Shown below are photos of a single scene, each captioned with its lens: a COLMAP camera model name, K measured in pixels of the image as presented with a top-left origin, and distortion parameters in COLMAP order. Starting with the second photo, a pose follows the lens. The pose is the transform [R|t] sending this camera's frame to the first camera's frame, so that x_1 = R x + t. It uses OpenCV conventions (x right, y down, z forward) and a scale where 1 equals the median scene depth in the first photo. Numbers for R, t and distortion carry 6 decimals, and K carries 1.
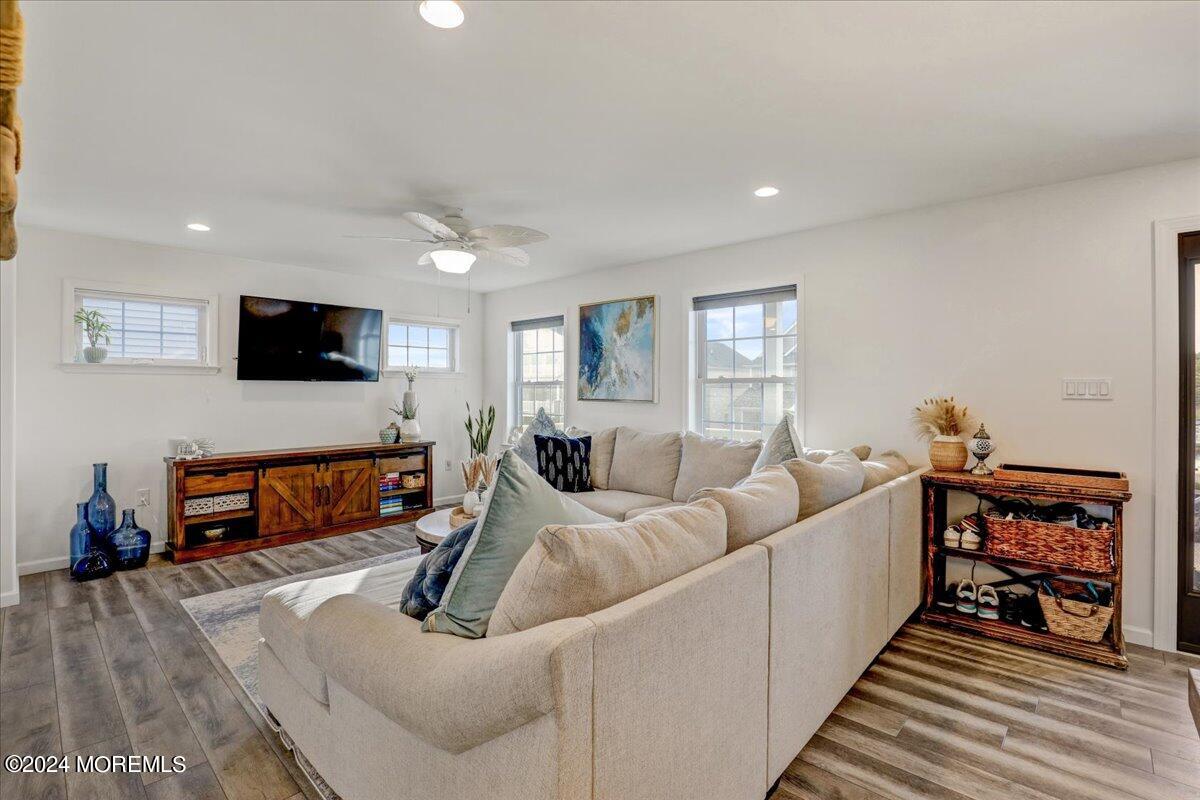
lens RADIAL K [[552.2, 0, 594.5], [0, 552.2, 395.7], [0, 0, 1]] dist [-0.024887, 0.000993]
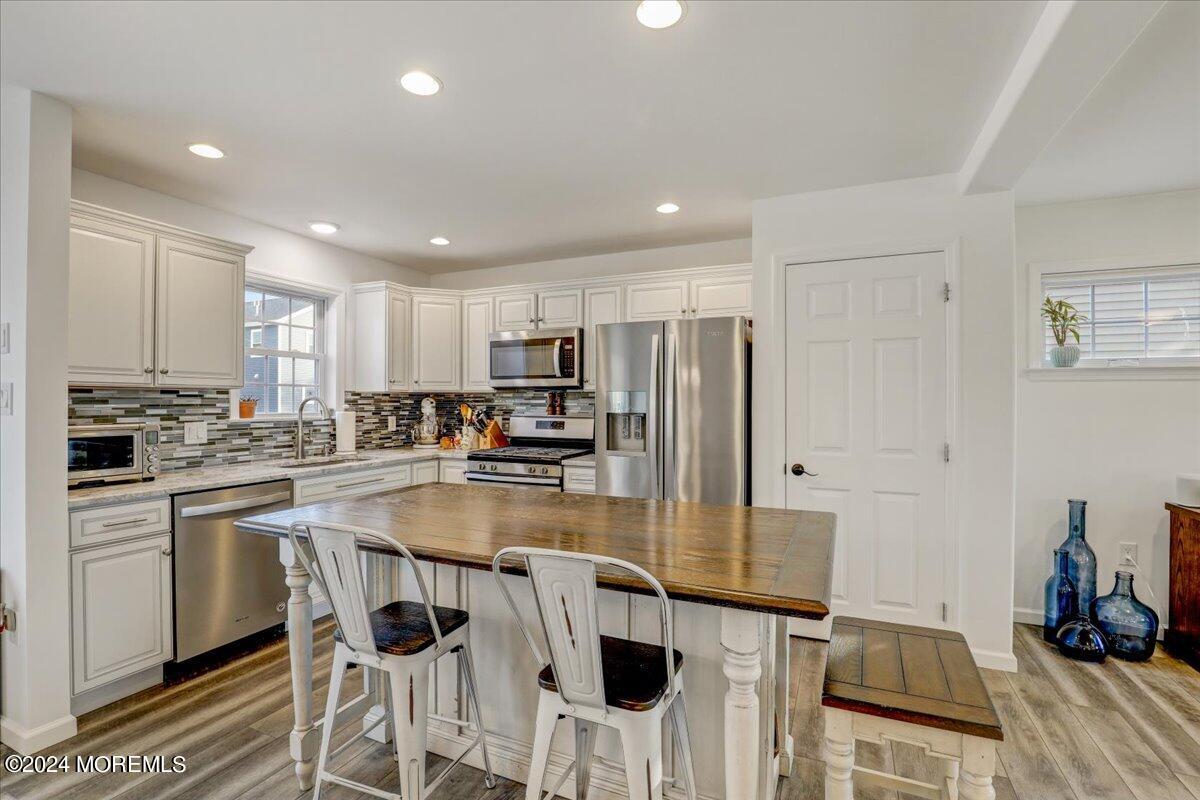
lens RADIAL K [[549.3, 0, 601.3], [0, 549.3, 403.3], [0, 0, 1]] dist [-0.029632, 0.000491]
pose [[0.335368, 0.003883, -0.942079, -0.475048], [-0.010607, 0.999944, 0.000345, -0.003355], [0.942027, 0.009876, 0.335391, 0.134716]]
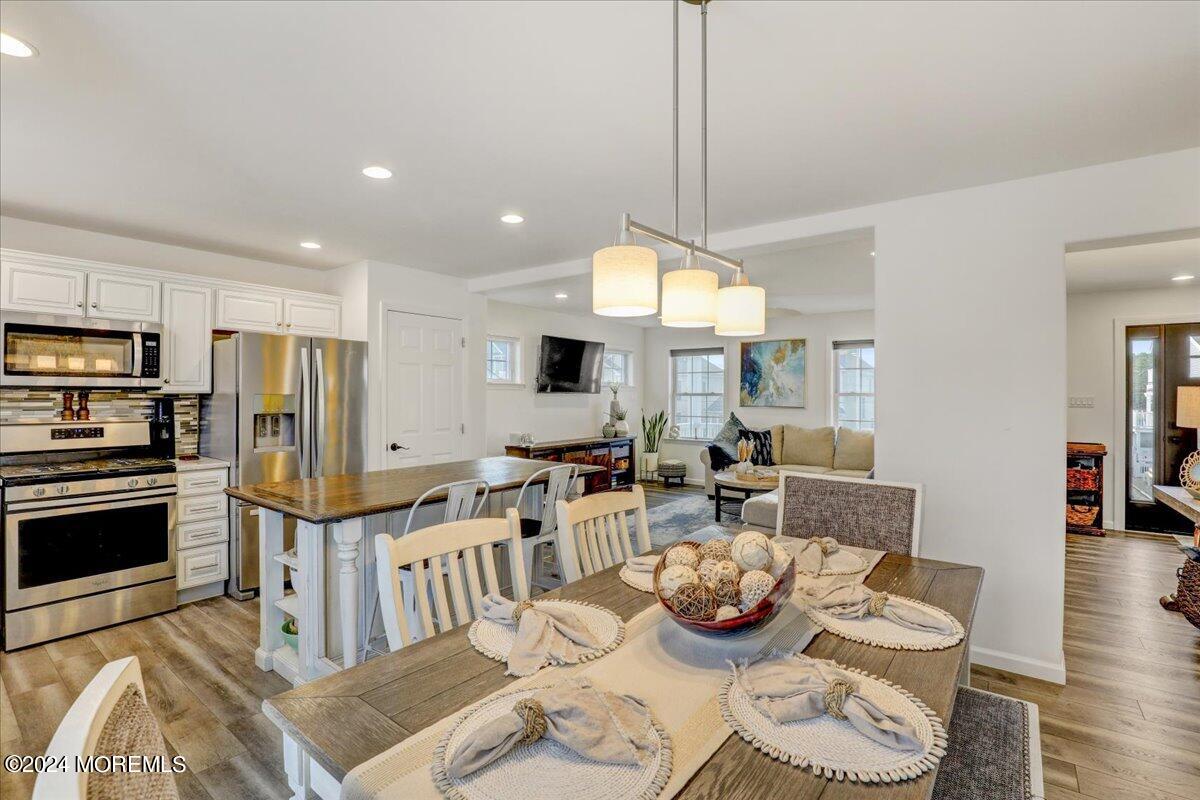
lens RADIAL K [[545.5, 0, 606.1], [0, 545.5, 397.6], [0, 0, 1]] dist [-0.023996, 0.000761]
pose [[0.993219, 0.001122, 0.116249, -0.804558], [-0.000514, 0.999986, -0.005259, -0.012161], [-0.116253, 0.005164, 0.993206, -0.572604]]
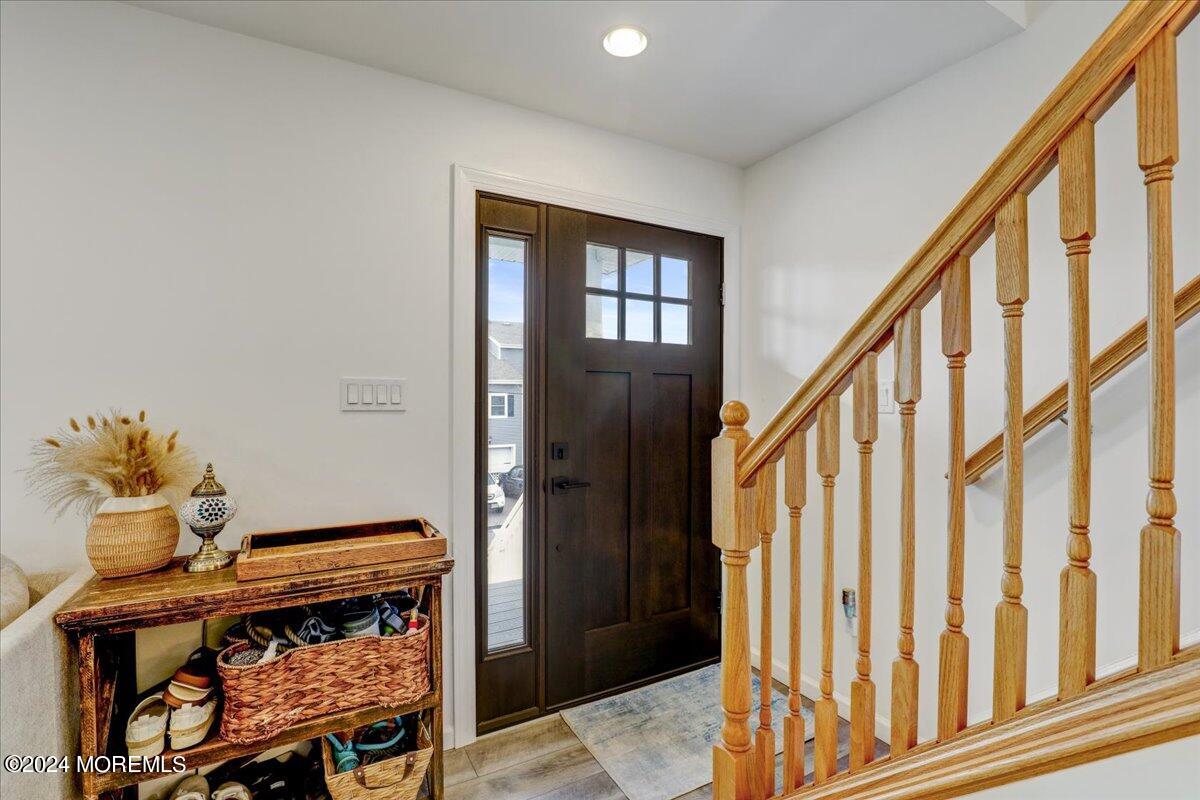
lens RADIAL K [[545.5, 0, 606.1], [0, 545.5, 397.6], [0, 0, 1]] dist [-0.023996, 0.000761]
pose [[0.297306, 0.001308, 0.954781, 0.292966], [0.008421, 0.999957, -0.003992, -0.003606], [-0.954745, 0.009227, 0.297282, 0.425428]]
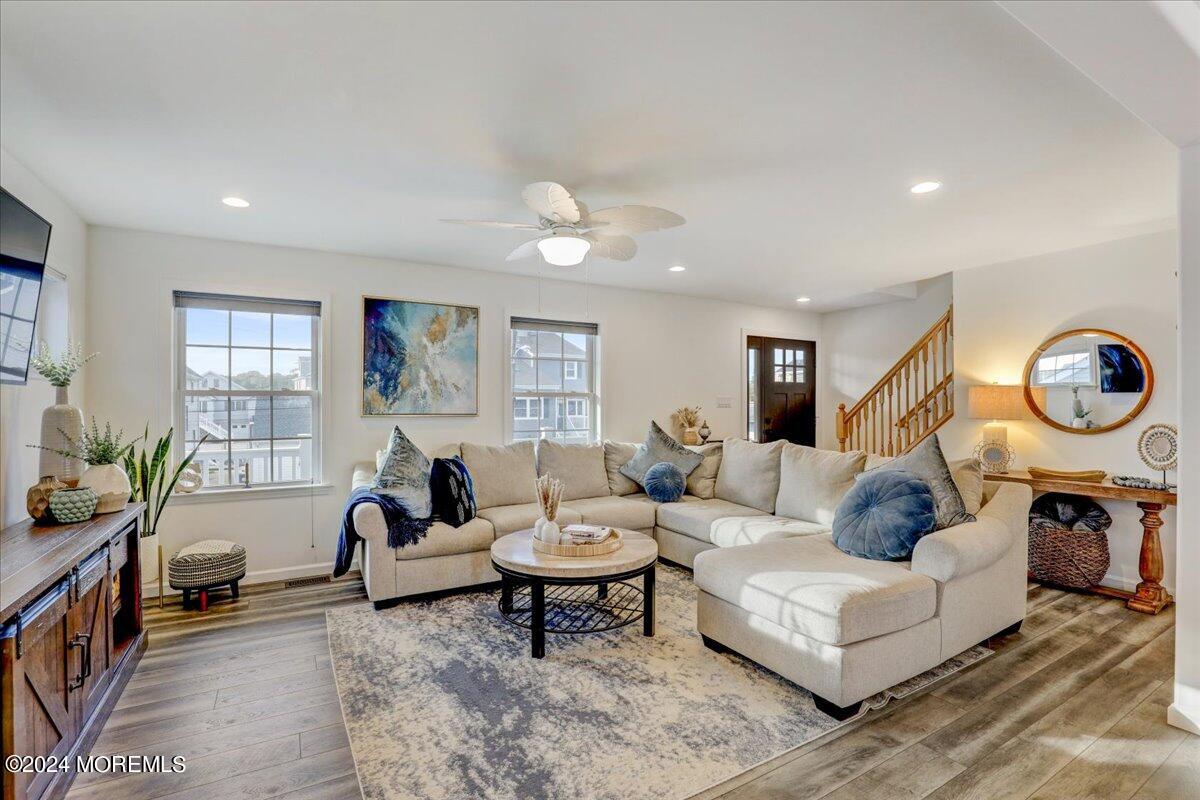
lens RADIAL K [[549.3, 0, 601.3], [0, 549.3, 403.3], [0, 0, 1]] dist [-0.029632, 0.000491]
pose [[0.283371, -0.003755, 0.959003, -0.995439], [0.010518, 0.999944, 0.000807, -0.010712], [-0.958953, 0.009858, 0.283394, 0.665566]]
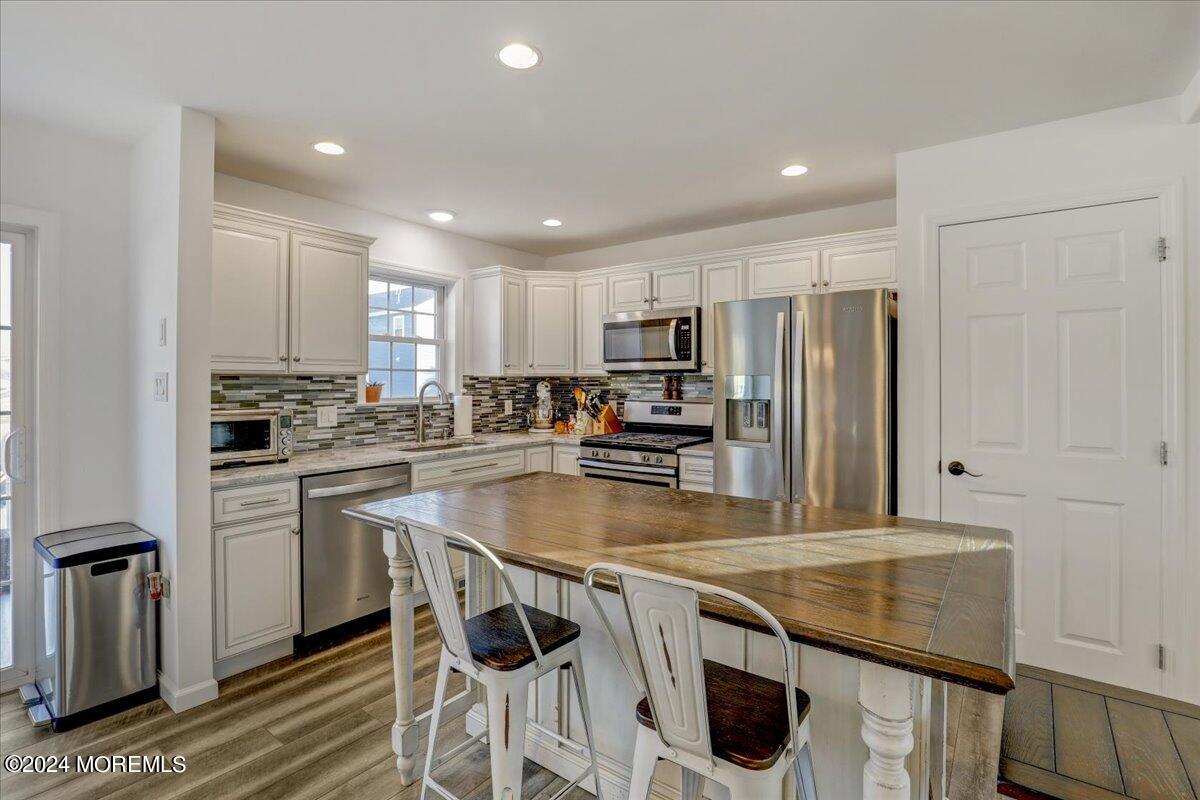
lens RADIAL K [[558.1, 0, 605.0], [0, 558.1, 379.7], [0, 0, 1]] dist [-0.030245, 0.000267]
pose [[0.127007, -0.003023, -0.991897, -0.514429], [-0.009506, 0.999946, -0.004265, -0.011042], [0.991856, 0.009971, 0.126971, 0.158913]]
